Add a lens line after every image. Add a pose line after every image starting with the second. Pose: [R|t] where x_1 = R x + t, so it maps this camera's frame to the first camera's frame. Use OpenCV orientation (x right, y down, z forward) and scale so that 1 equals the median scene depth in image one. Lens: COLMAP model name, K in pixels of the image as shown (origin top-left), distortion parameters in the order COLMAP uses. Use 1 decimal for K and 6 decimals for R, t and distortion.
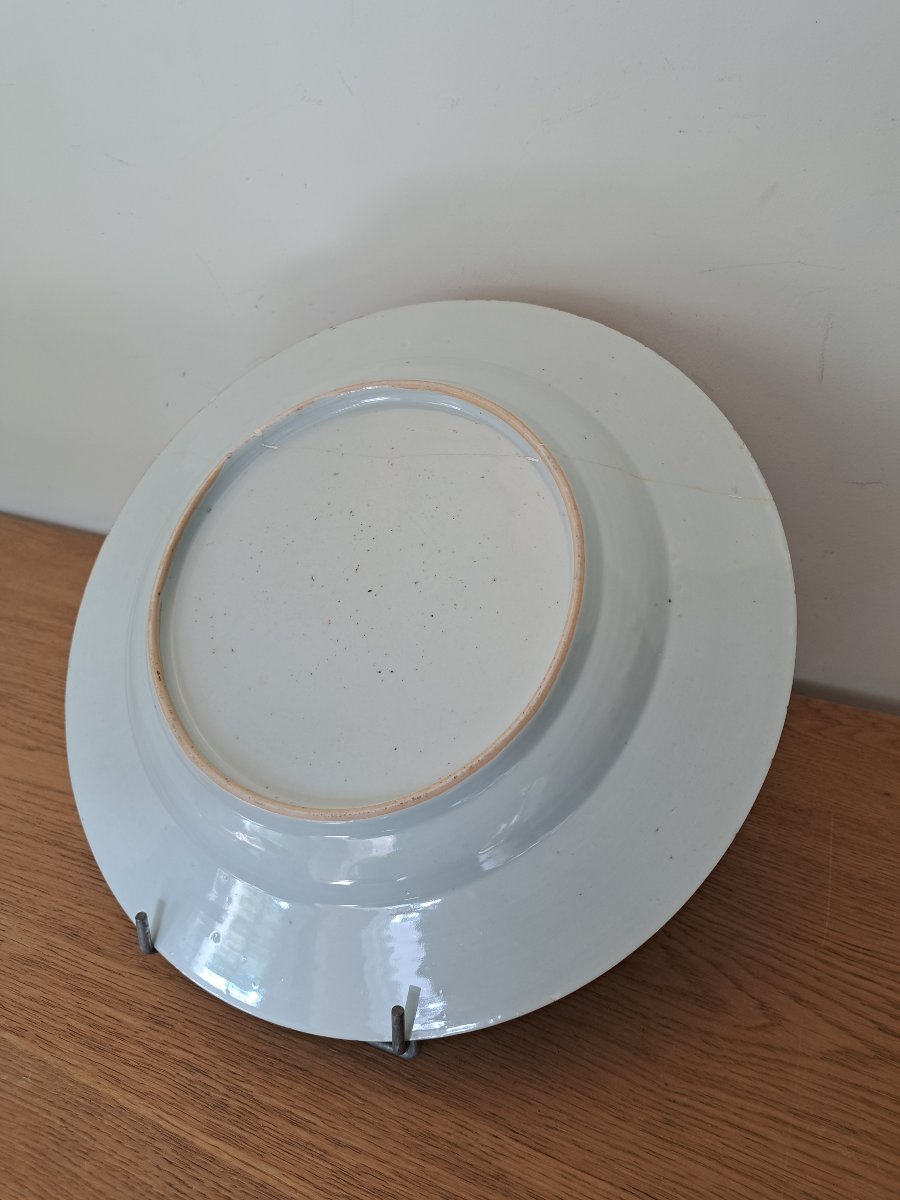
lens RADIAL K [[851.5, 0, 492.0], [0, 851.5, 598.2], [0, 0, 1]] dist [0.011757, -0.044625]
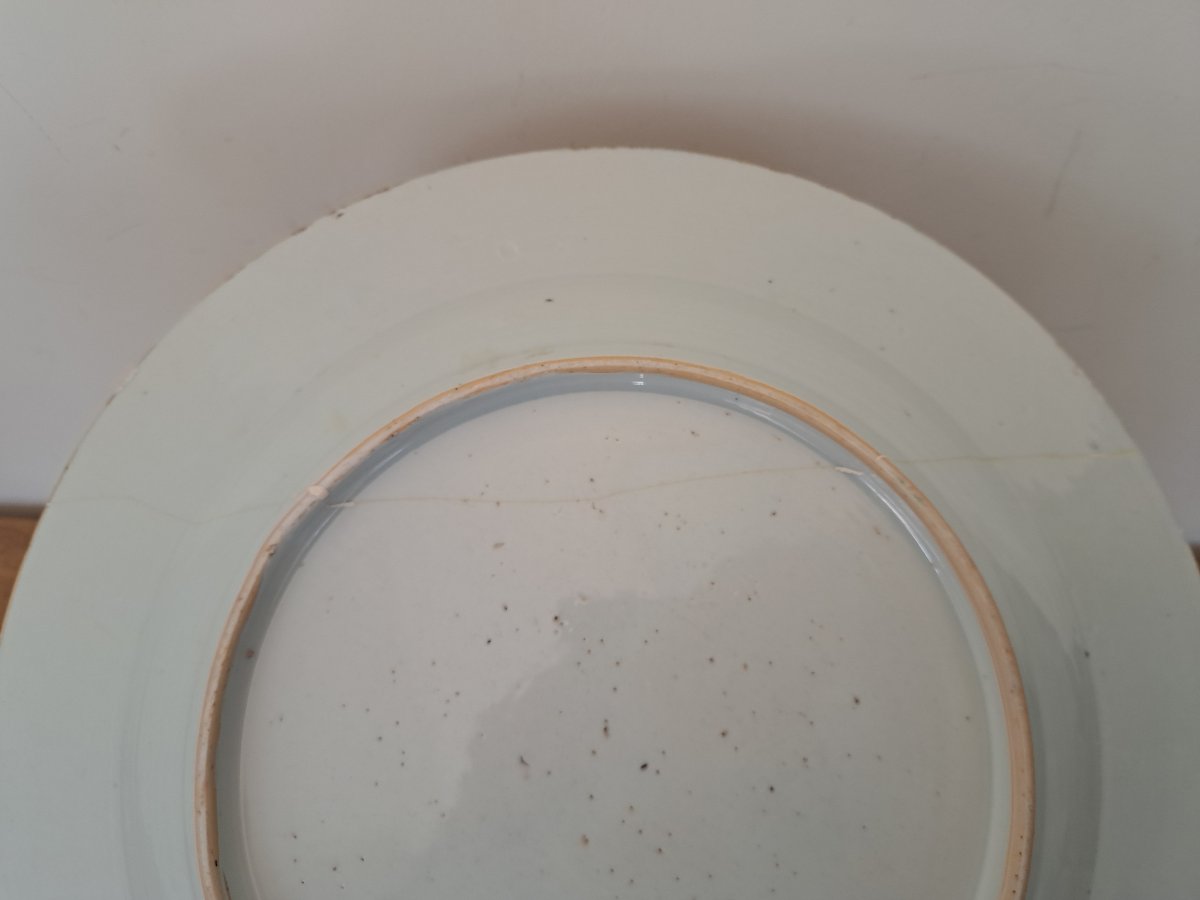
lens RADIAL K [[889.4, 0, 614.9], [0, 889.4, 404.6], [0, 0, 1]] dist [-0.013257, -0.034362]
pose [[0.919432, -0.204259, 0.336040, -0.305967], [0.152470, 0.972841, 0.174165, -0.343194], [-0.362488, -0.108897, 0.925604, 0.481902]]
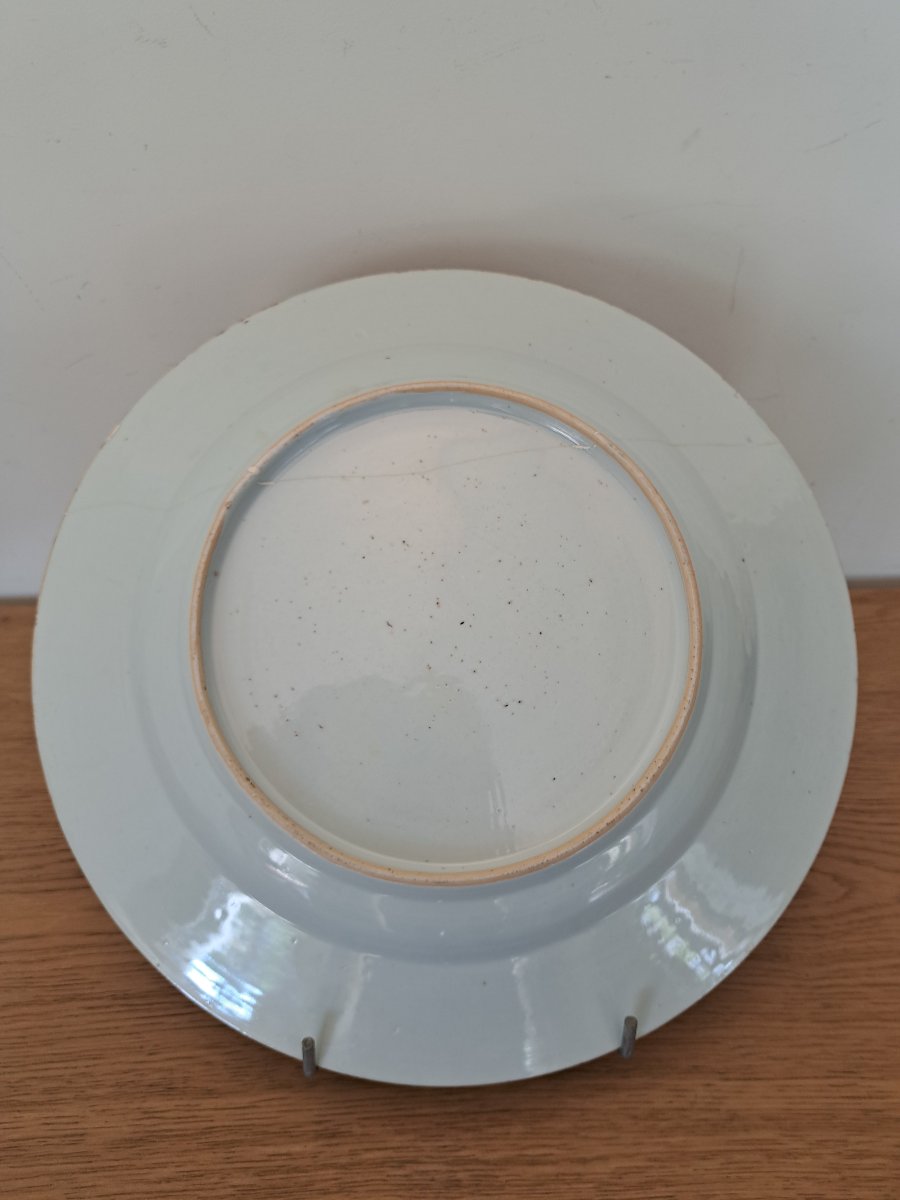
lens RADIAL K [[851.5, 0, 450.7], [0, 851.5, 582.8], [0, 0, 1]] dist [0.011757, -0.044625]
pose [[0.904414, -0.245661, 0.348835, -0.460951], [0.206514, 0.967501, 0.145923, -0.186026], [-0.373346, -0.059936, 0.925754, 0.149137]]
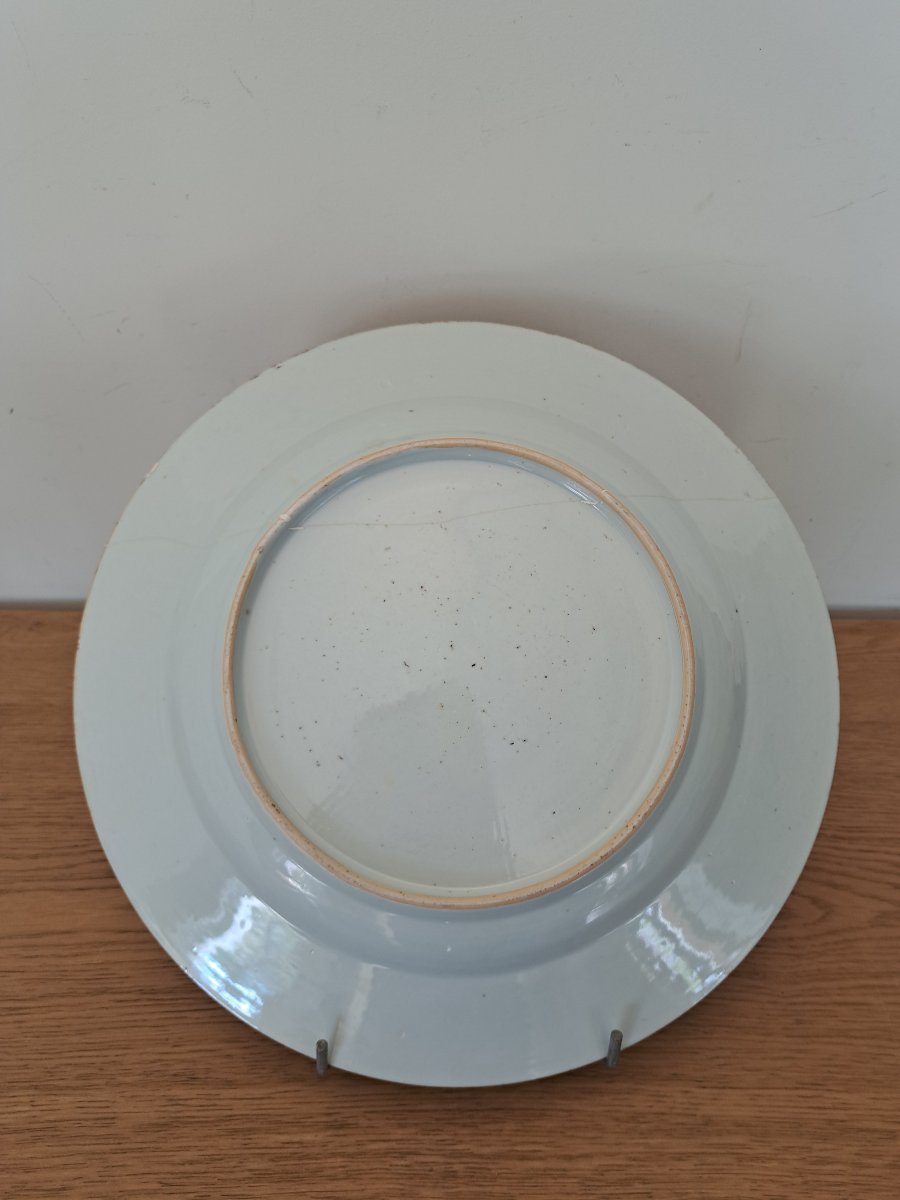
lens RADIAL K [[851.5, 0, 450.5], [0, 851.5, 579.0], [0, 0, 1]] dist [0.011757, -0.044625]
pose [[0.914207, -0.225855, 0.336475, -0.476651], [0.178463, 0.969826, 0.166098, -0.275247], [-0.363836, -0.091799, 0.926928, 0.089090]]
